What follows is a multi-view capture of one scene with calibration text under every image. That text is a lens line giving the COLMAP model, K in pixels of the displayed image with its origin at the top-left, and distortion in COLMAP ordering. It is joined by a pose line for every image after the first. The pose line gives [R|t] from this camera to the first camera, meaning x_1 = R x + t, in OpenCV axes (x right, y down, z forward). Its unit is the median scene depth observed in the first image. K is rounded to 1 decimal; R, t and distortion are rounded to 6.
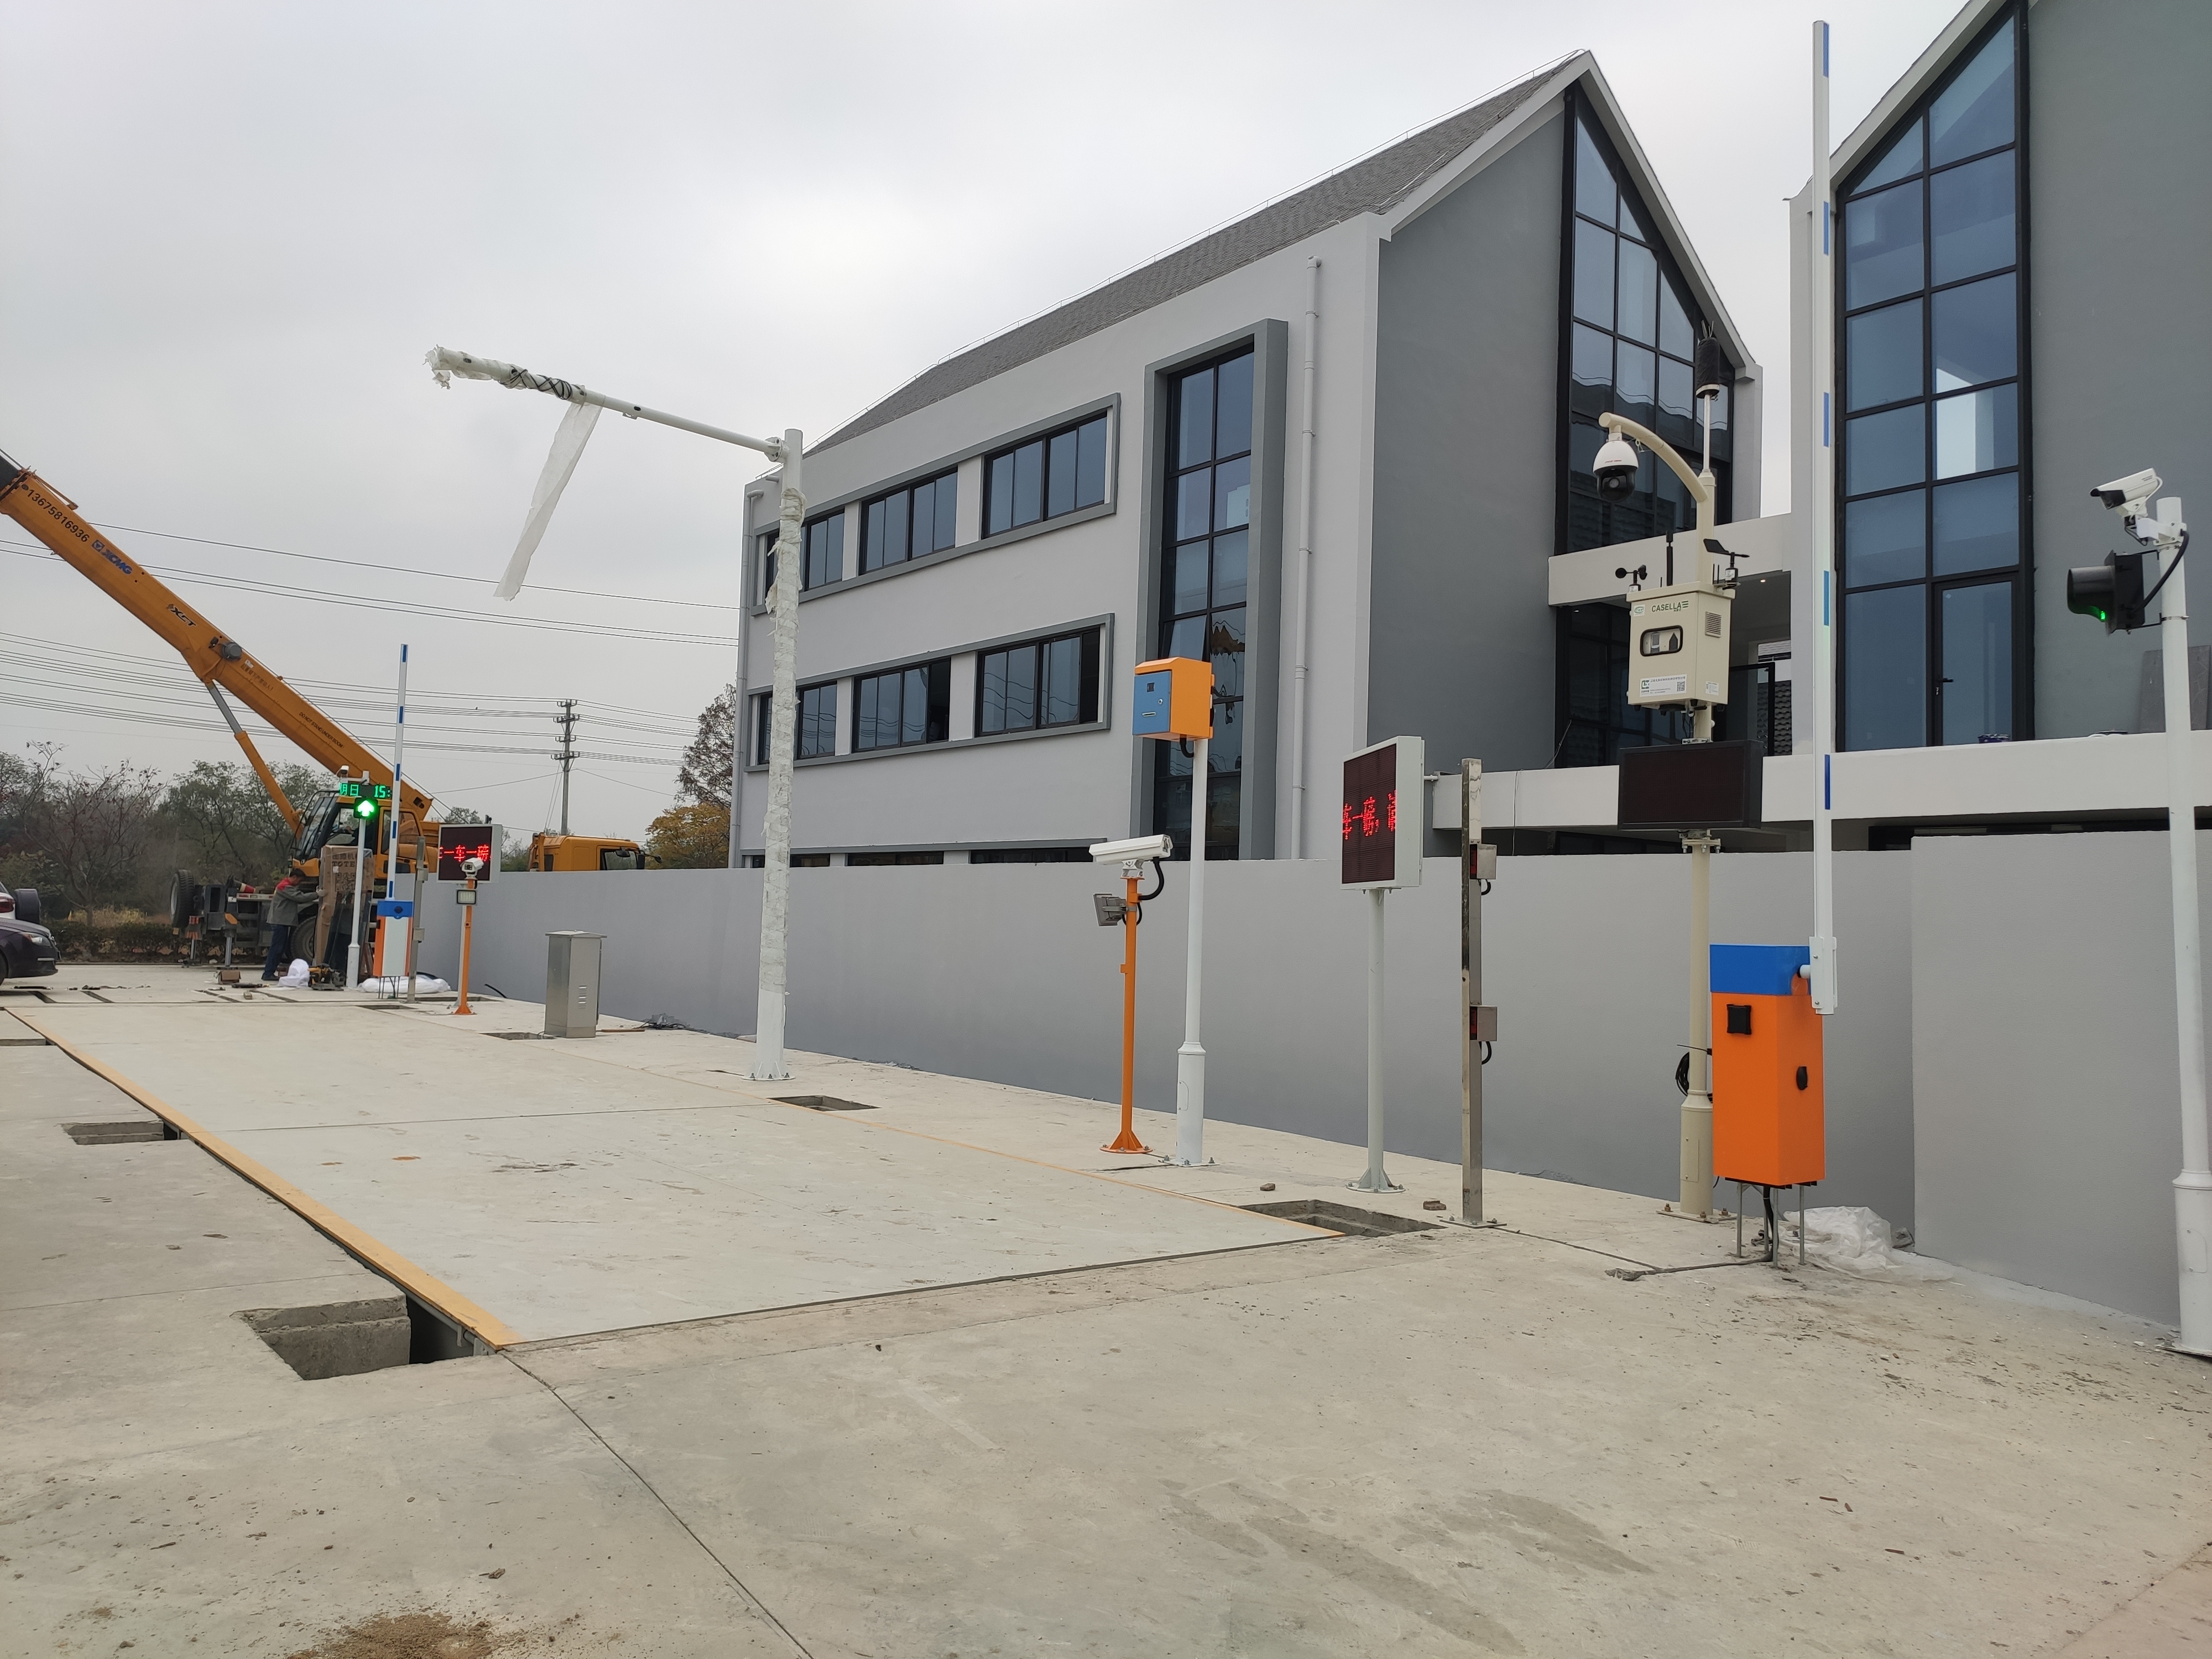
lens RADIAL K [[1673.5, 0, 1106.0], [0, 1673.5, 829.5], [0, 0, 1]] dist [-0.000271, -0.000038]
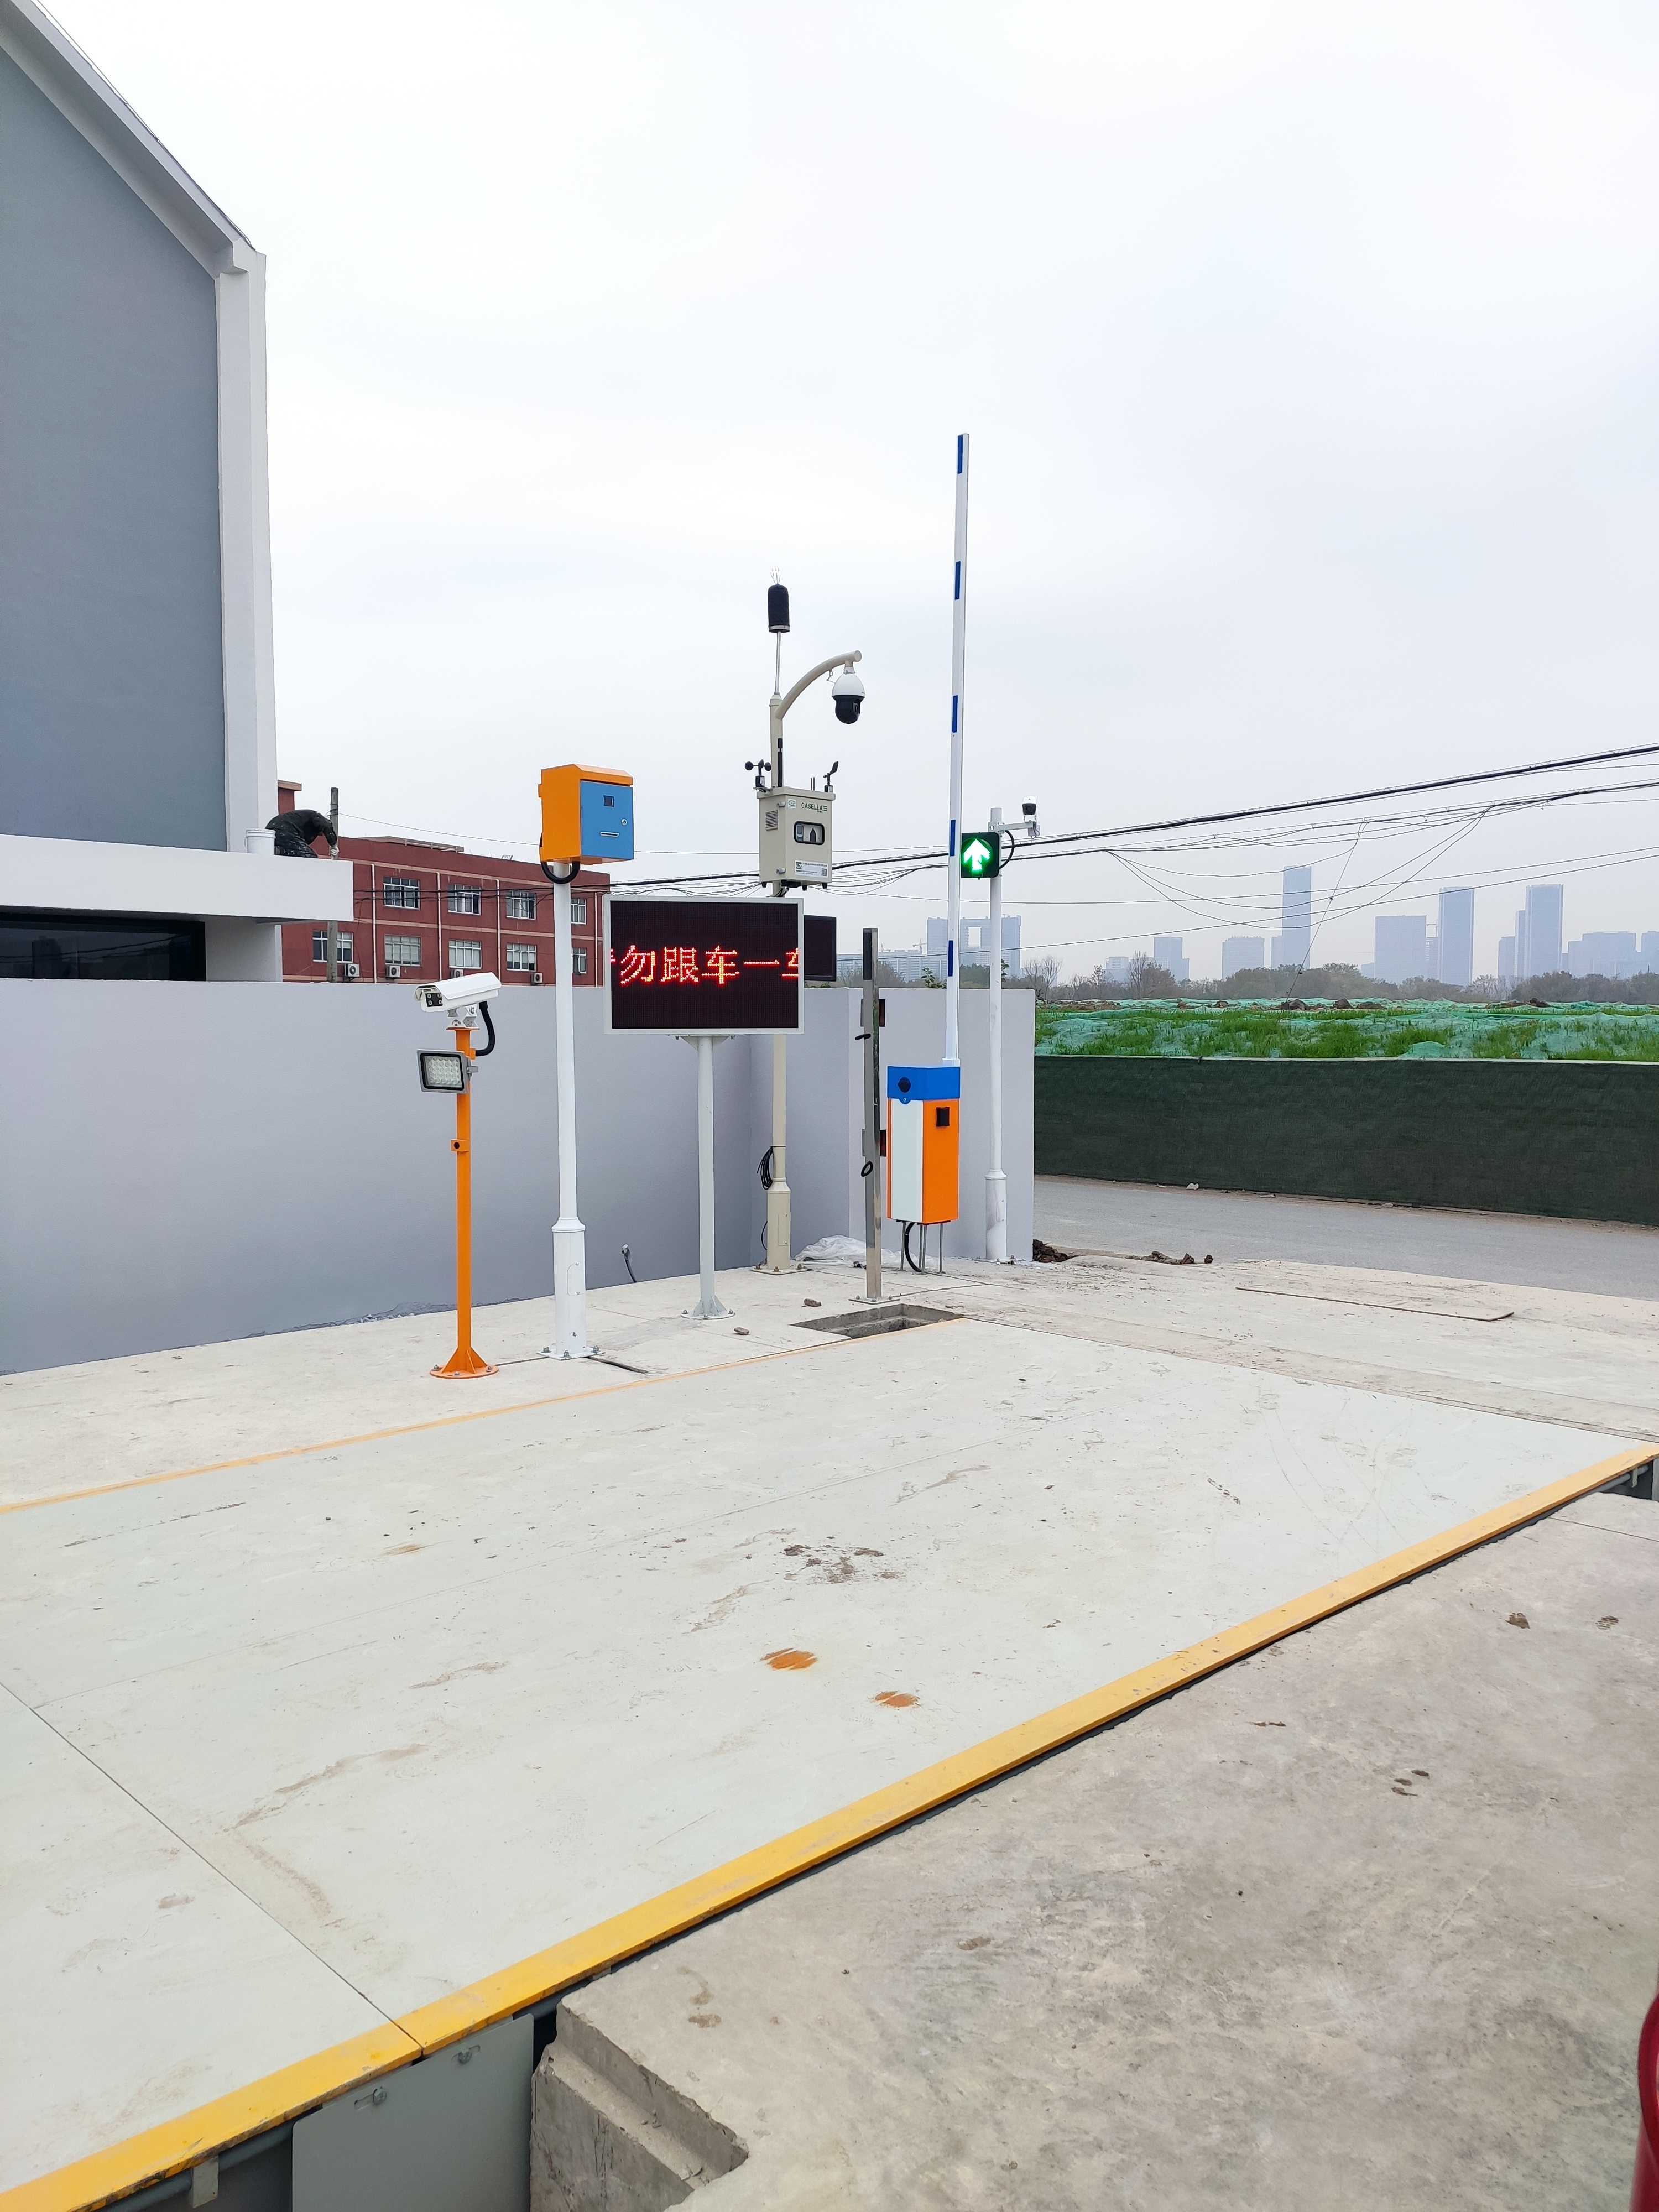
lens RADIAL K [[1673.5, 0, 829.5], [0, 1673.5, 1106.0], [0, 0, 1]] dist [-0.000271, -0.000038]
pose [[-0.102760, -0.093544, 0.990298, -0.827670], [-0.063503, 0.994154, 0.087319, -0.015439], [-0.992677, -0.053914, -0.108100, 0.960102]]
